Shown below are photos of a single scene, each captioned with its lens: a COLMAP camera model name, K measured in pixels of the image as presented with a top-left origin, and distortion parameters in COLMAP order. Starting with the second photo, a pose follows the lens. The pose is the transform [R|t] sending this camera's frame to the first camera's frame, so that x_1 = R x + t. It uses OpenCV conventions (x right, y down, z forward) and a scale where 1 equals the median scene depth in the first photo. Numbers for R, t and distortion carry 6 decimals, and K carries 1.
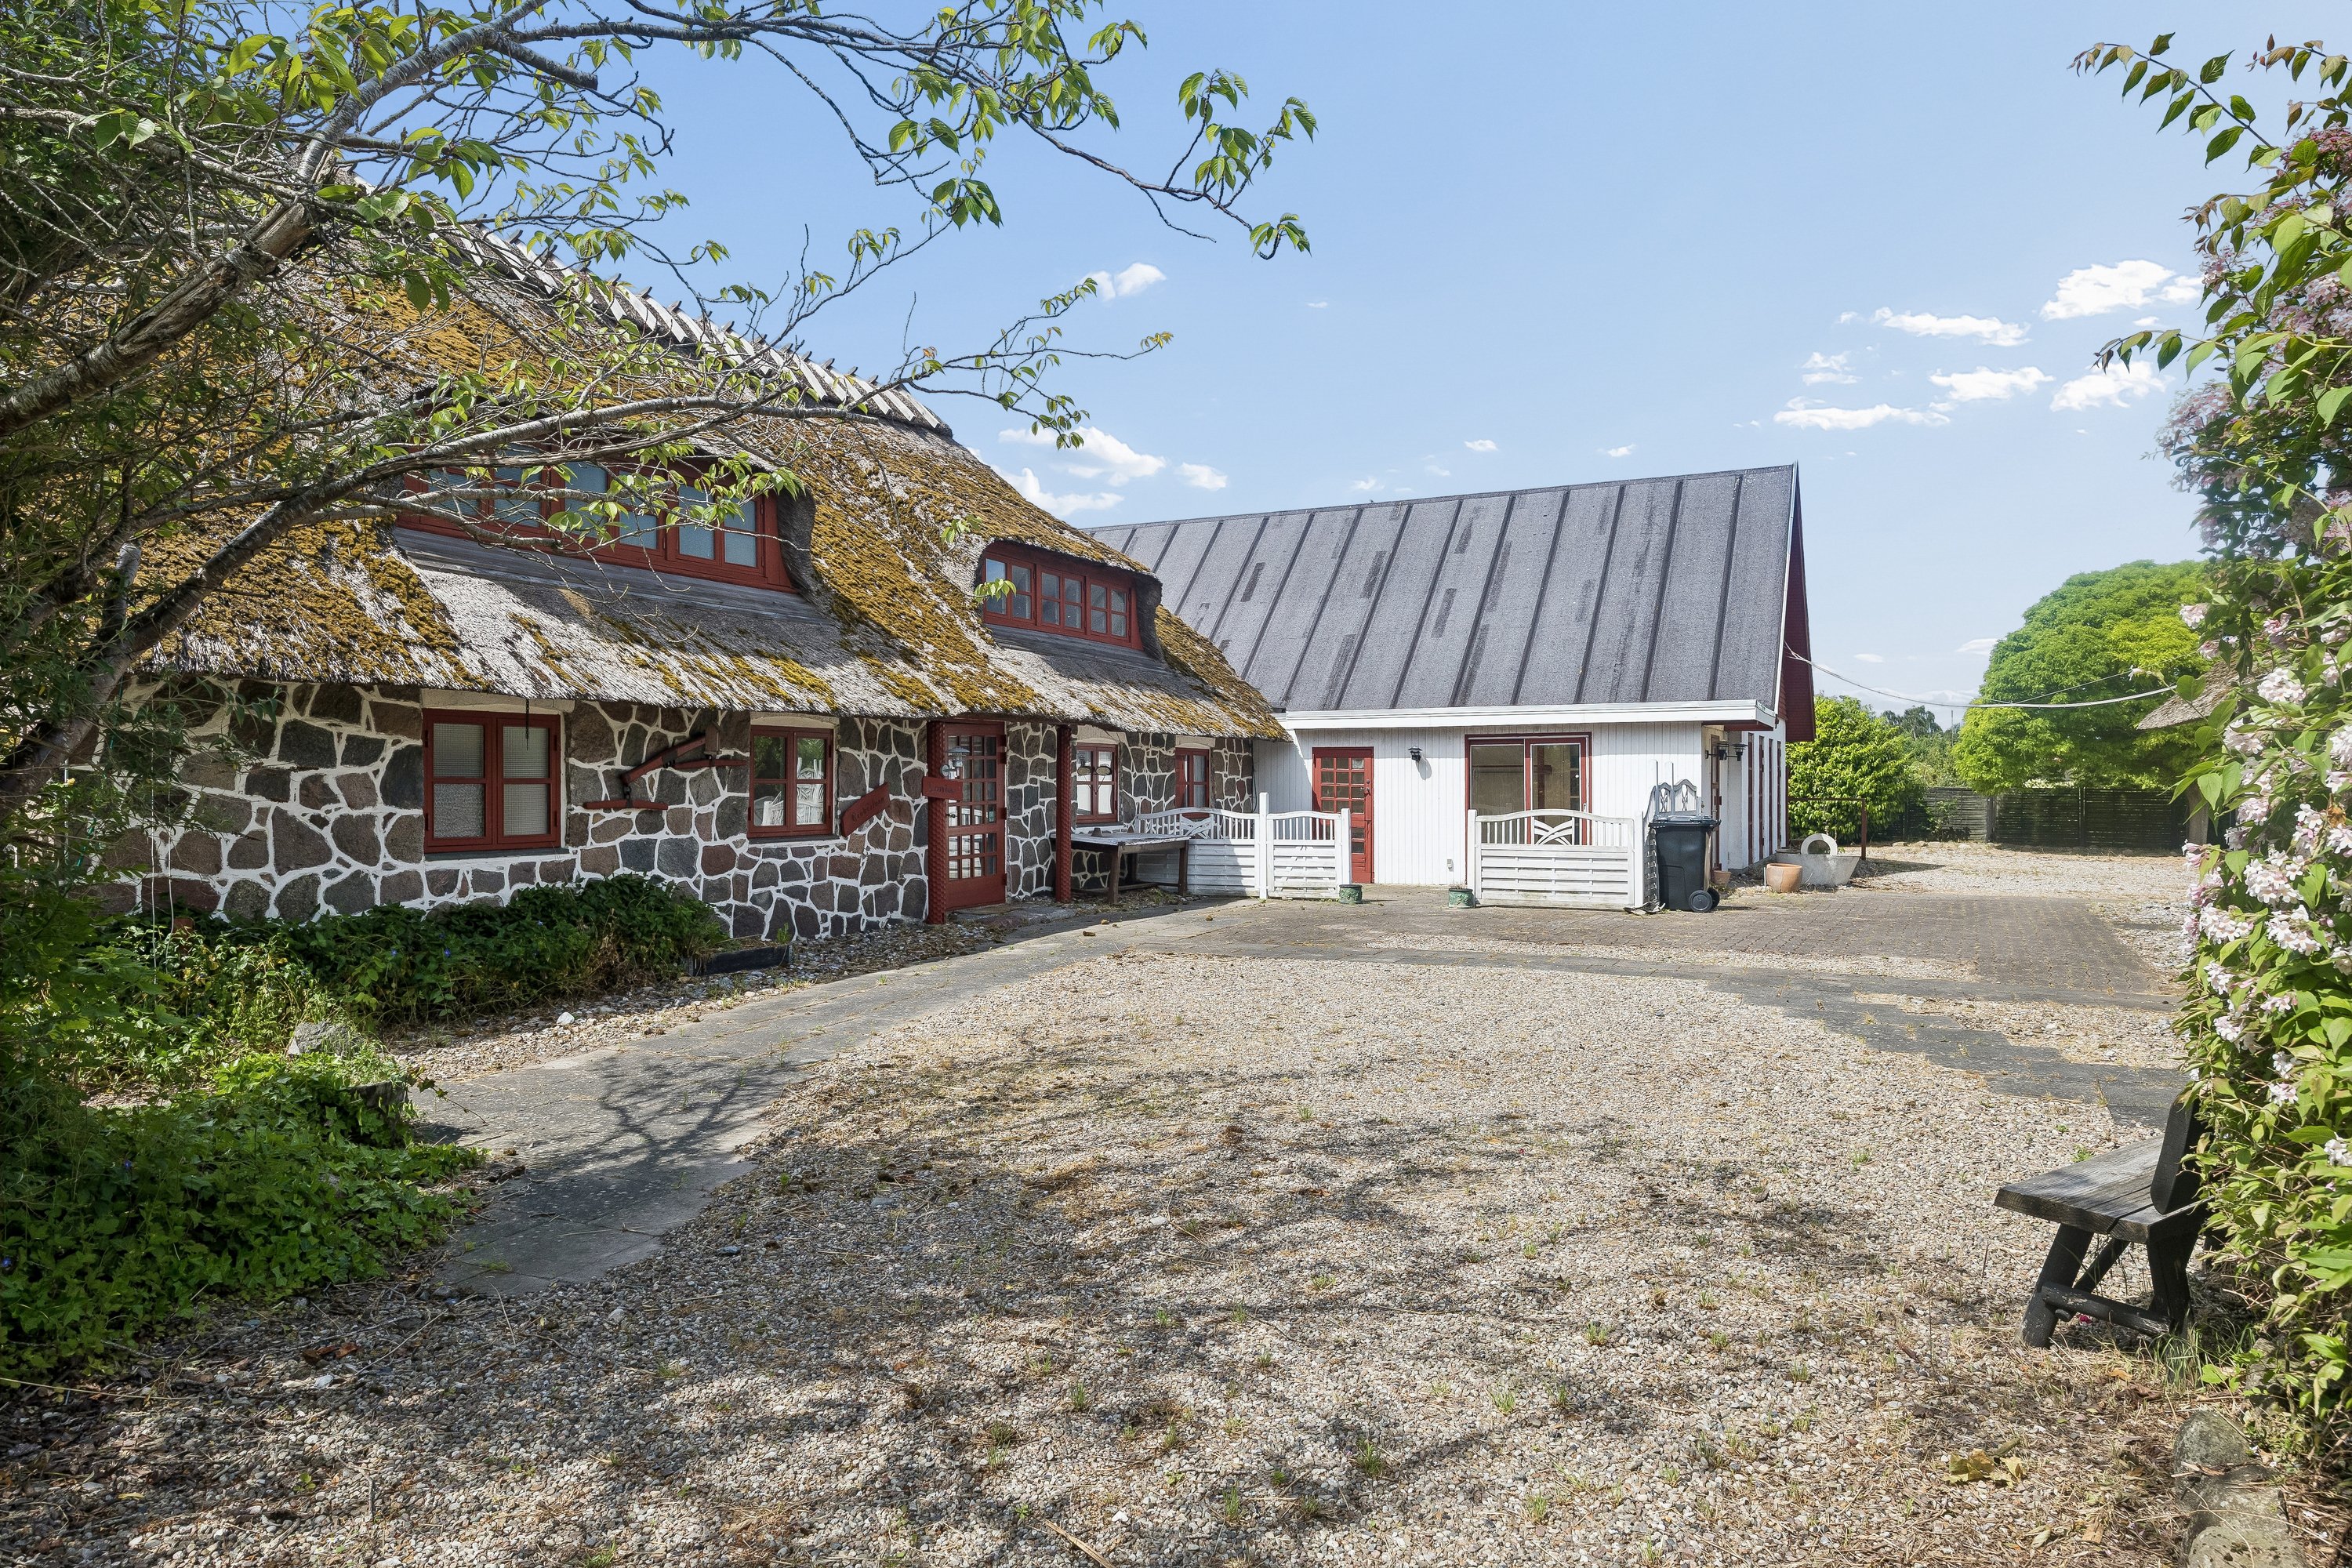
lens RADIAL K [[1513.7, 0, 1194.3], [0, 1513.7, 790.9], [0, 0, 1]] dist [-0.011113, -0.000636]
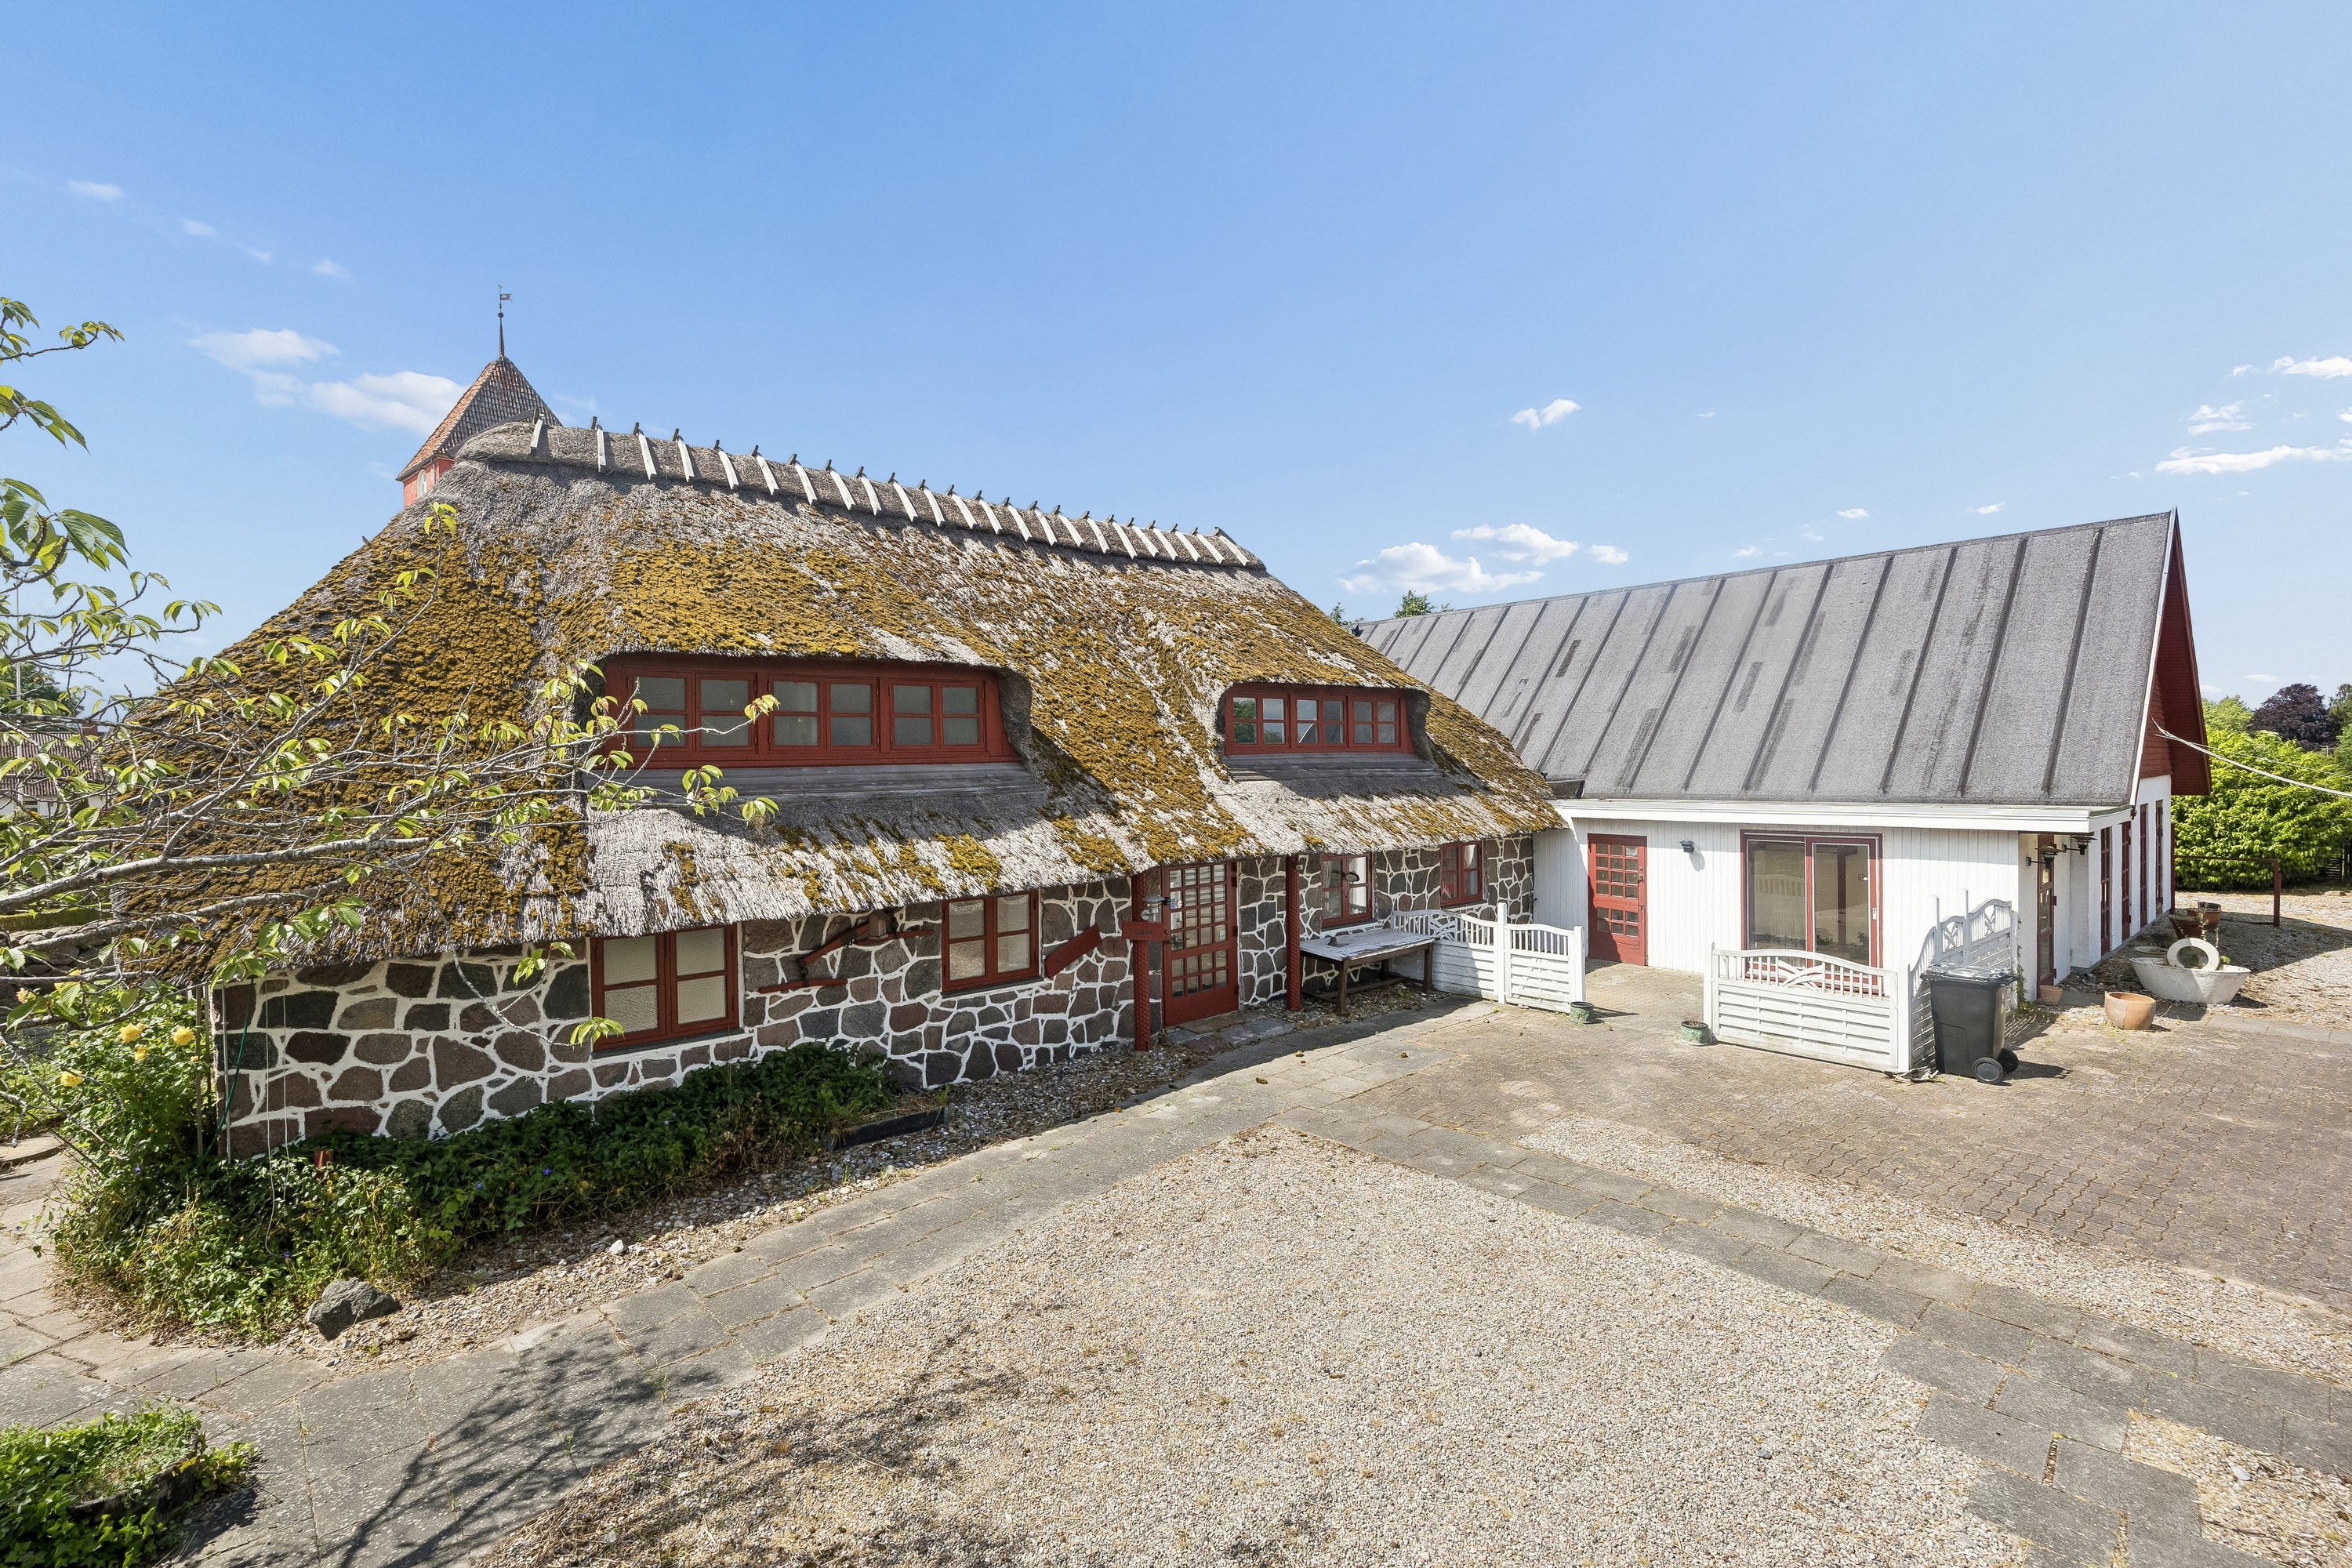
lens RADIAL K [[1083.9, 0, 1162.8], [0, 1083.9, 780.0], [0, 0, 1]] dist [-0.014014, -0.000466]
pose [[0.916765, -0.006637, -0.399373, 0.144224], [0.012513, 0.999848, 0.012108, -0.105921], [0.399232, -0.016097, 0.916709, 0.239574]]
